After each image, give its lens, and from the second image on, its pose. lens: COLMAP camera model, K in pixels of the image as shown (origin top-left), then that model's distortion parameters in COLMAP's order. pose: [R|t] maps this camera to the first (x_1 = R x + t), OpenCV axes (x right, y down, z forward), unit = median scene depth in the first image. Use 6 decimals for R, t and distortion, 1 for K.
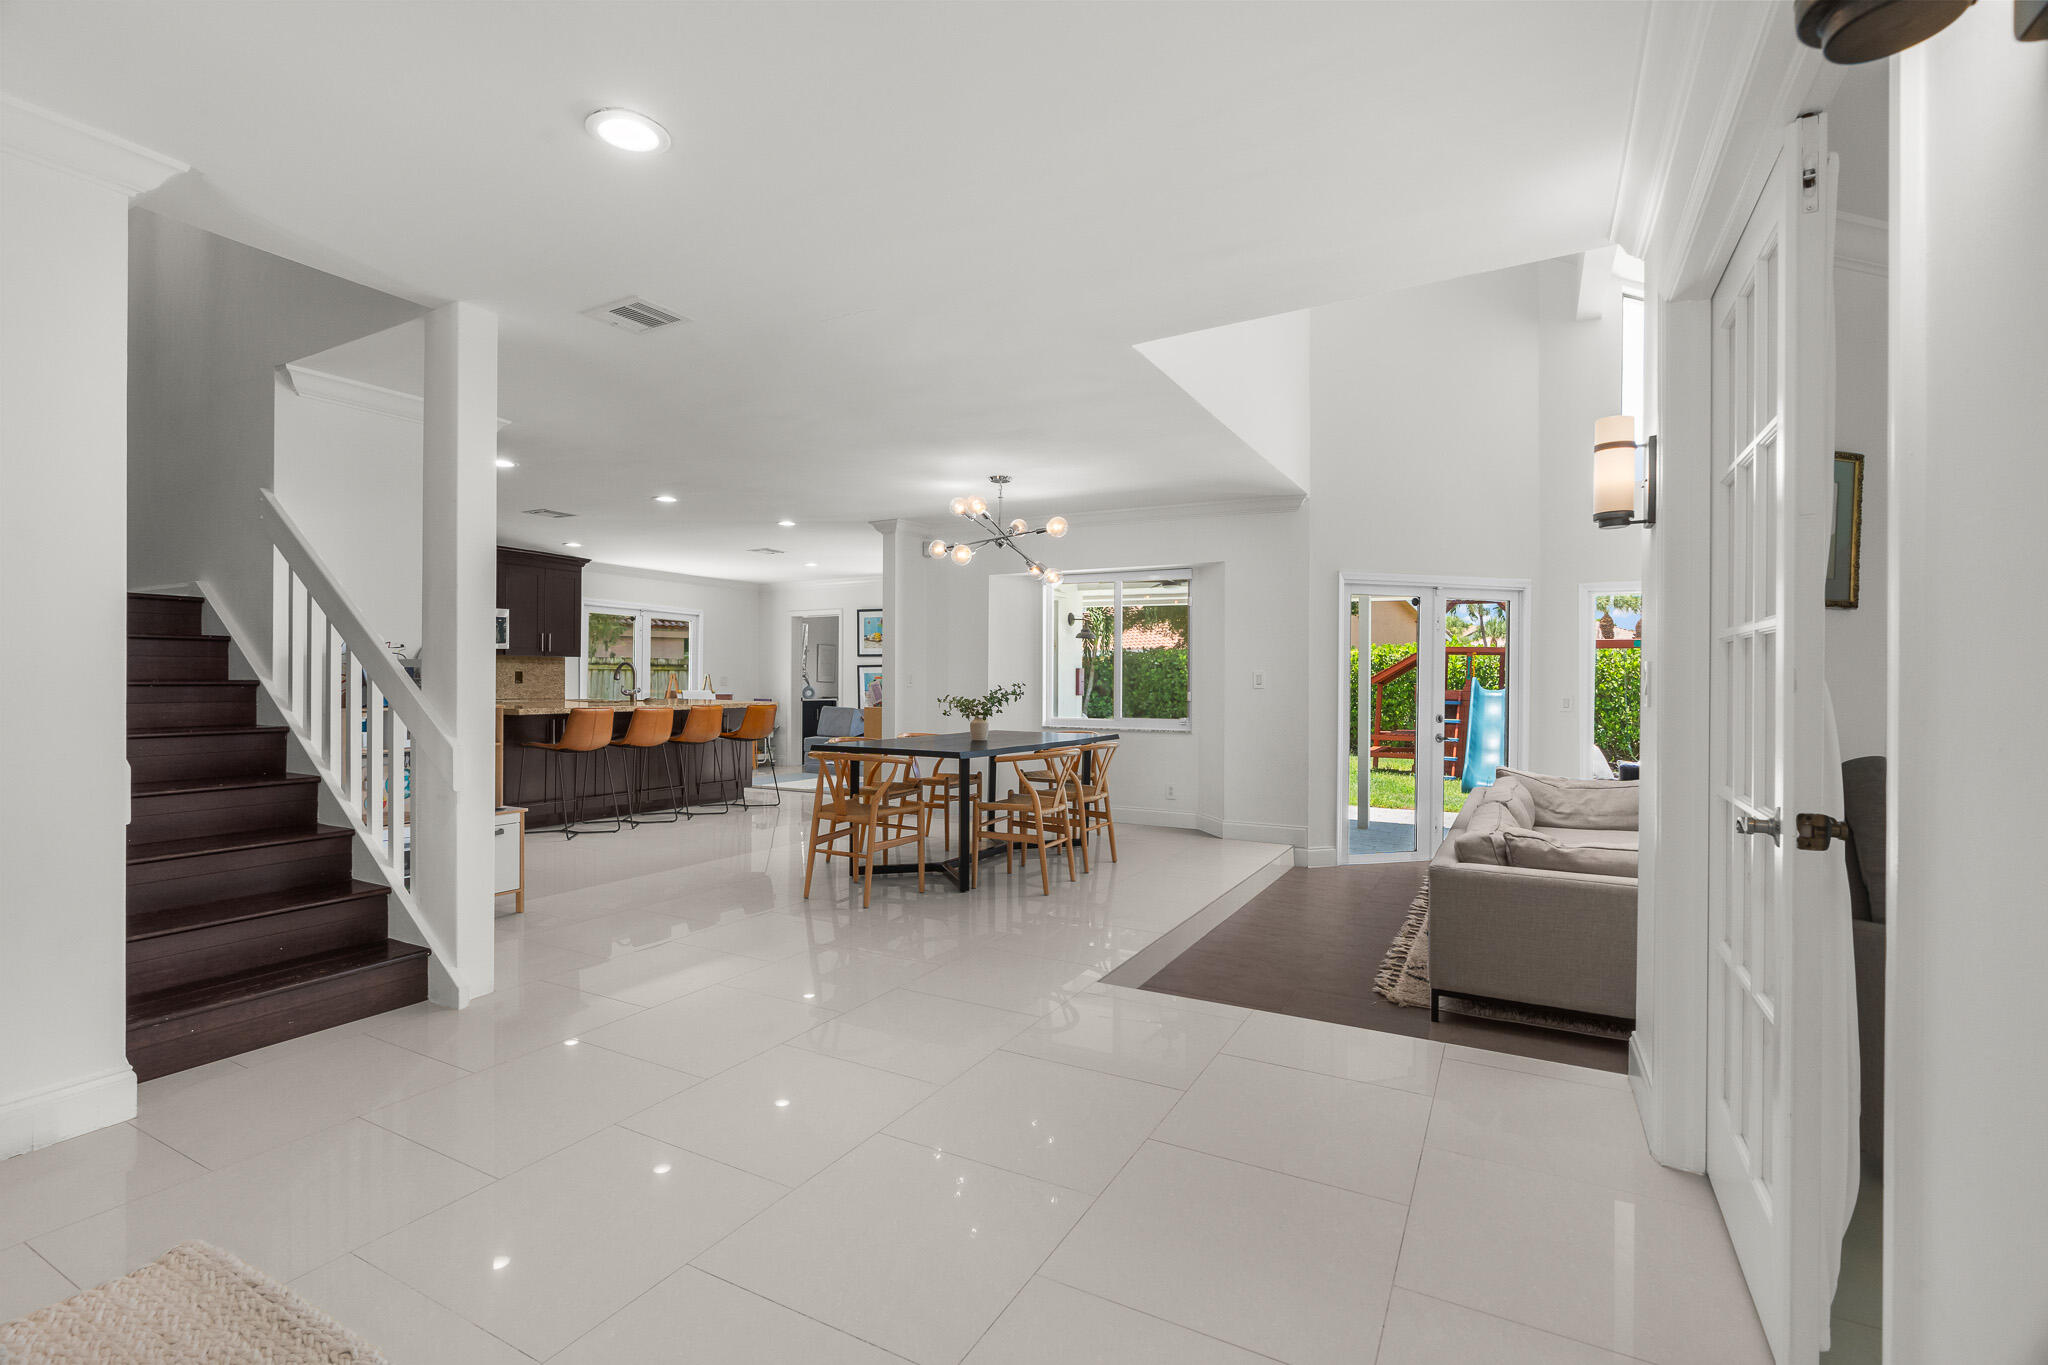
lens RADIAL K [[928.6, 0, 1020.7], [0, 928.6, 685.0], [0, 0, 1]] dist [-0.008115, 0.003654]
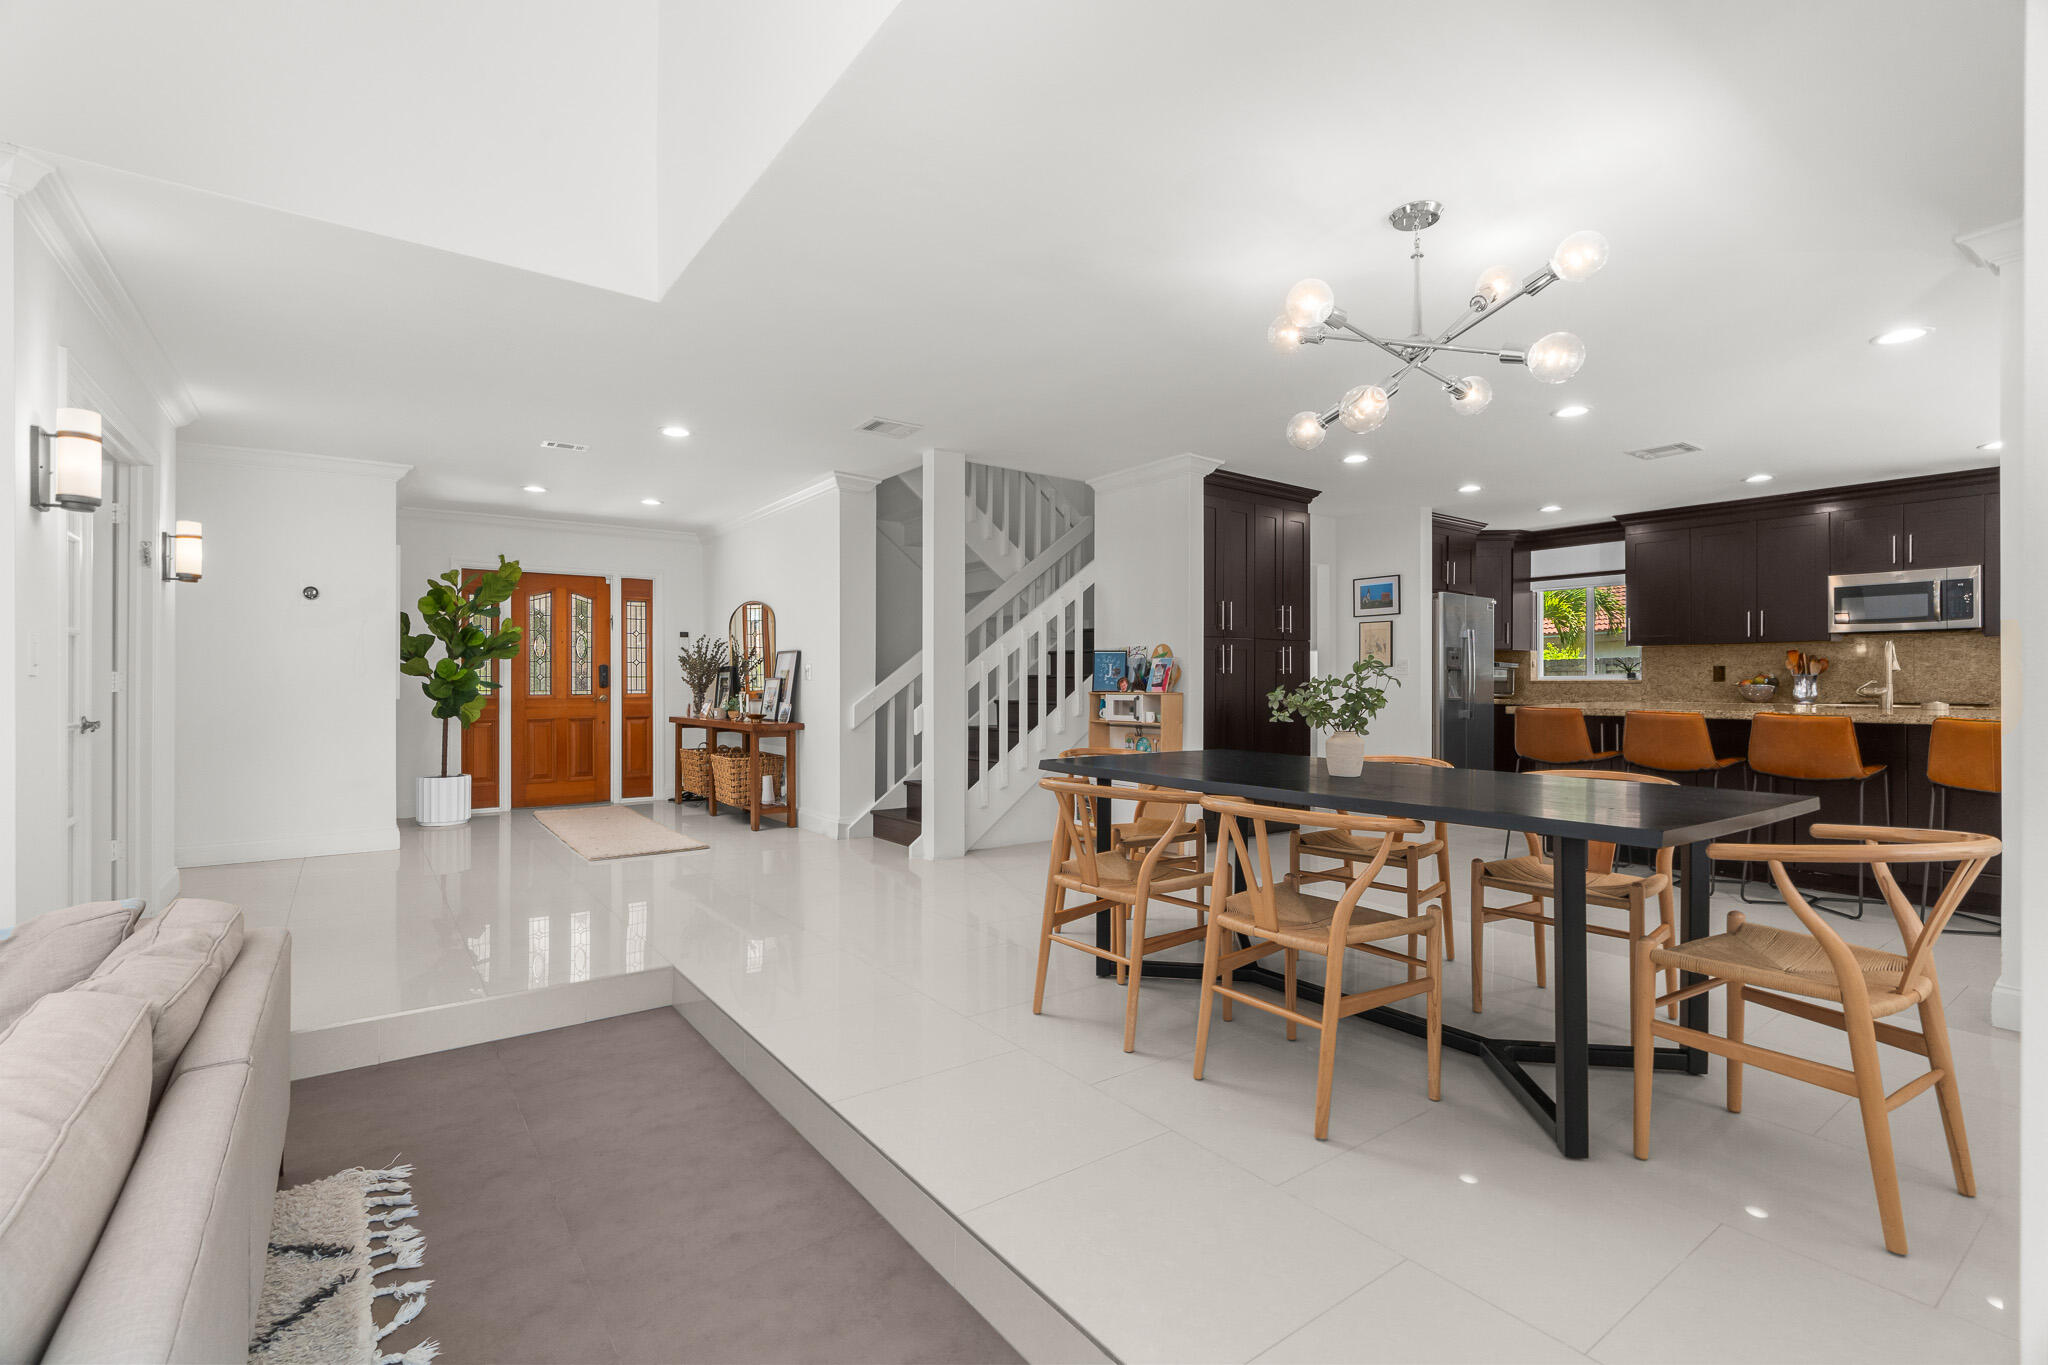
lens RADIAL K [[928.6, 0, 1021.7], [0, 928.6, 680.9], [0, 0, 1]] dist [-0.008115, 0.003654]
pose [[-0.415985, -0.006868, -0.909346, 0.280567], [-0.007127, 0.999965, -0.004292, 0.005730], [0.909344, 0.004695, -0.416019, 0.608216]]
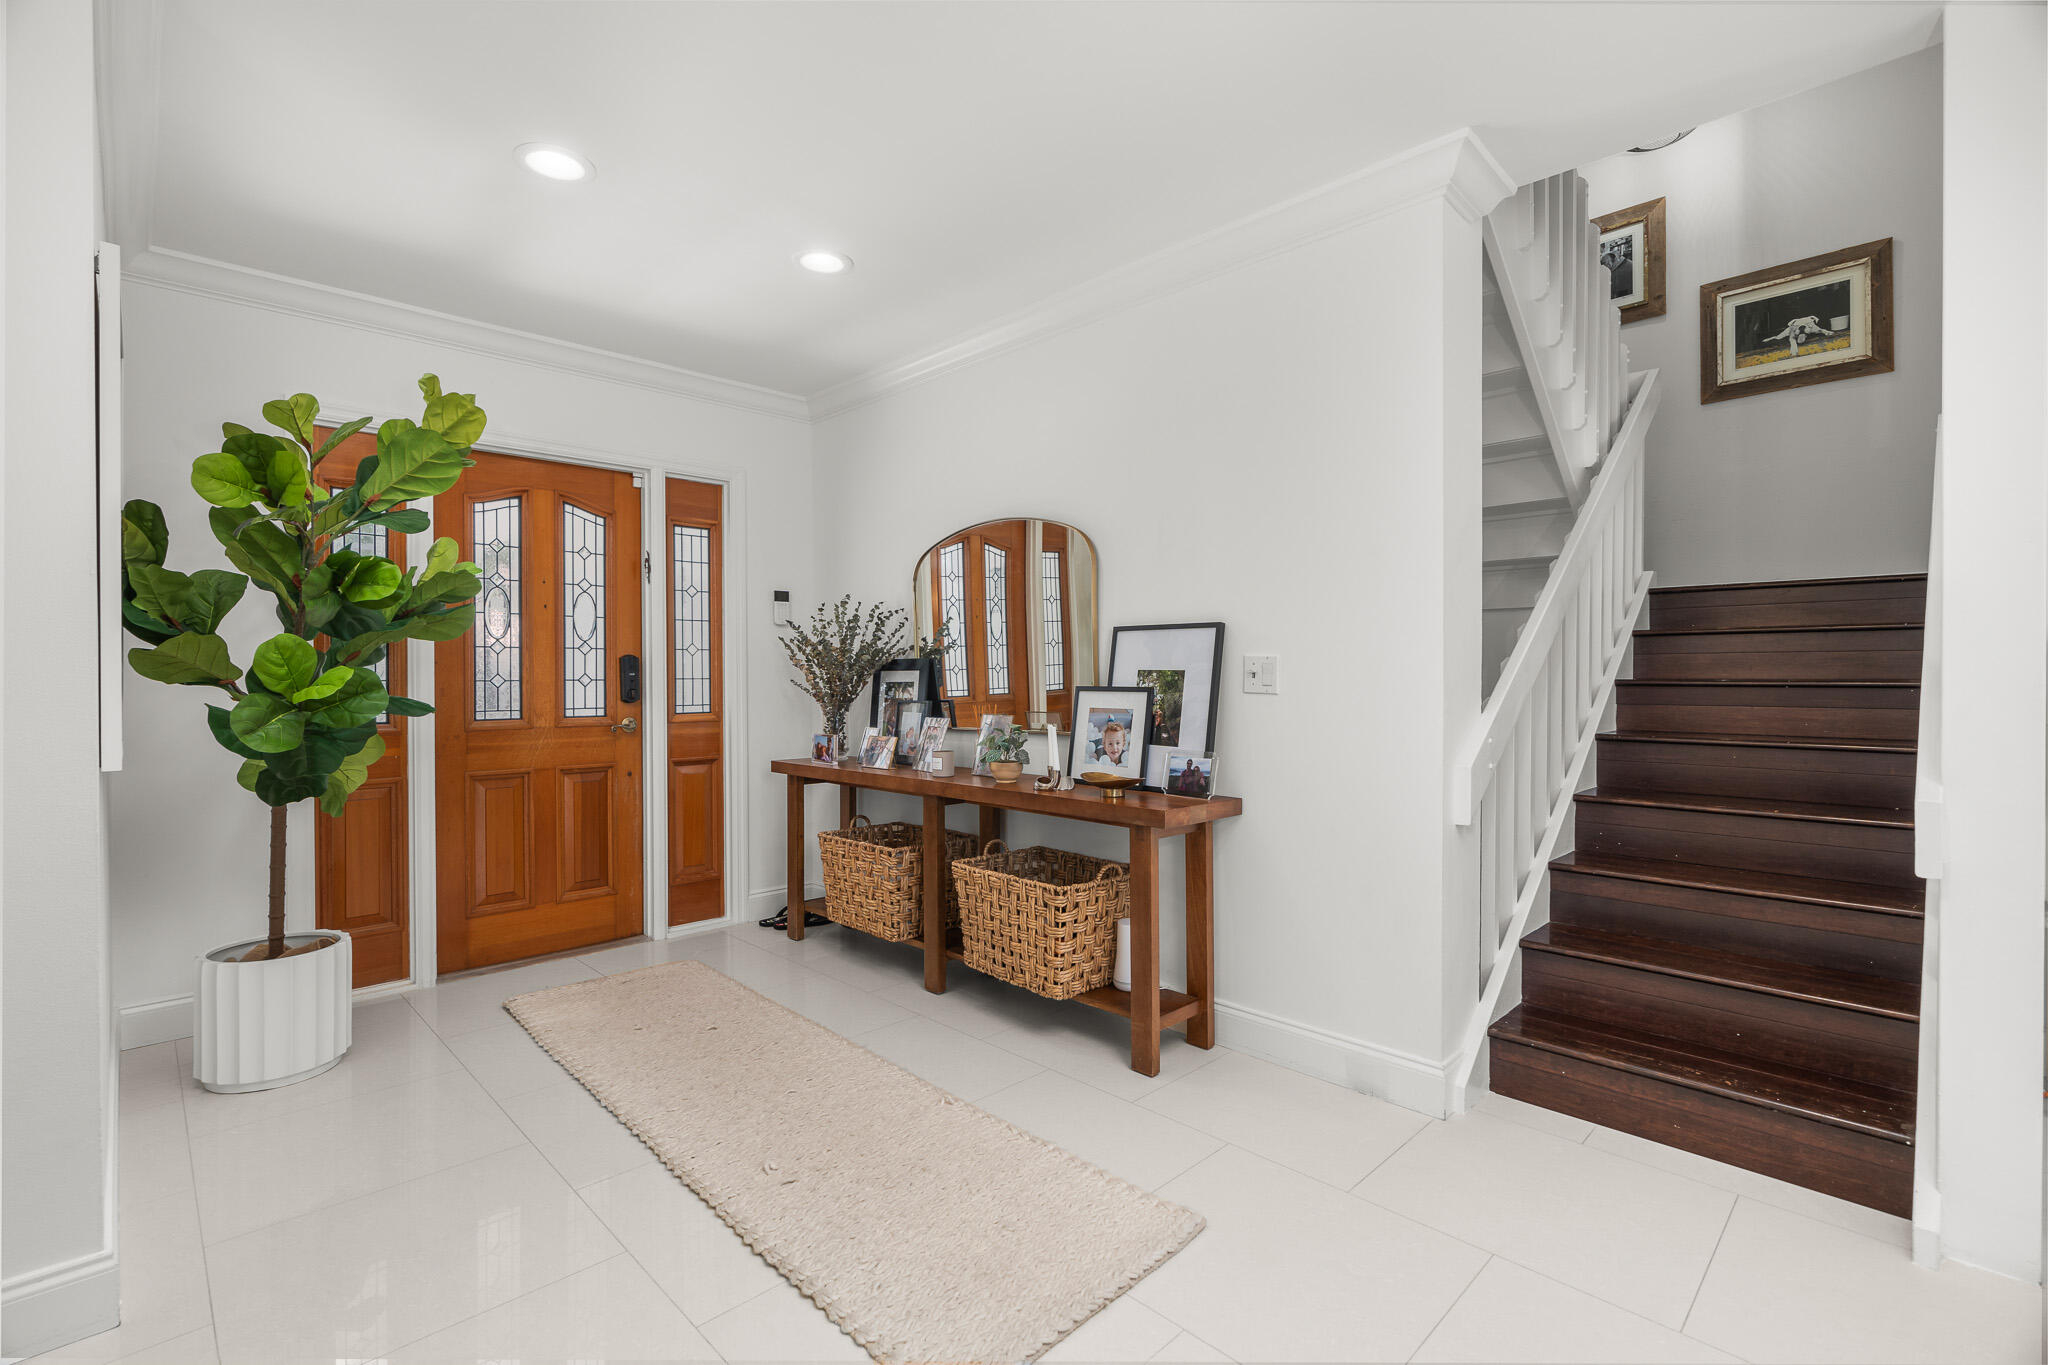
lens RADIAL K [[928.6, 0, 1024.5], [0, 928.6, 683.0], [0, 0, 1]] dist [-0.008115, 0.003654]
pose [[-0.280525, 0.005795, -0.959829, 0.025705], [-0.007062, 0.999942, 0.008101, -0.001570], [0.959821, 0.009051, -0.280468, 0.210288]]
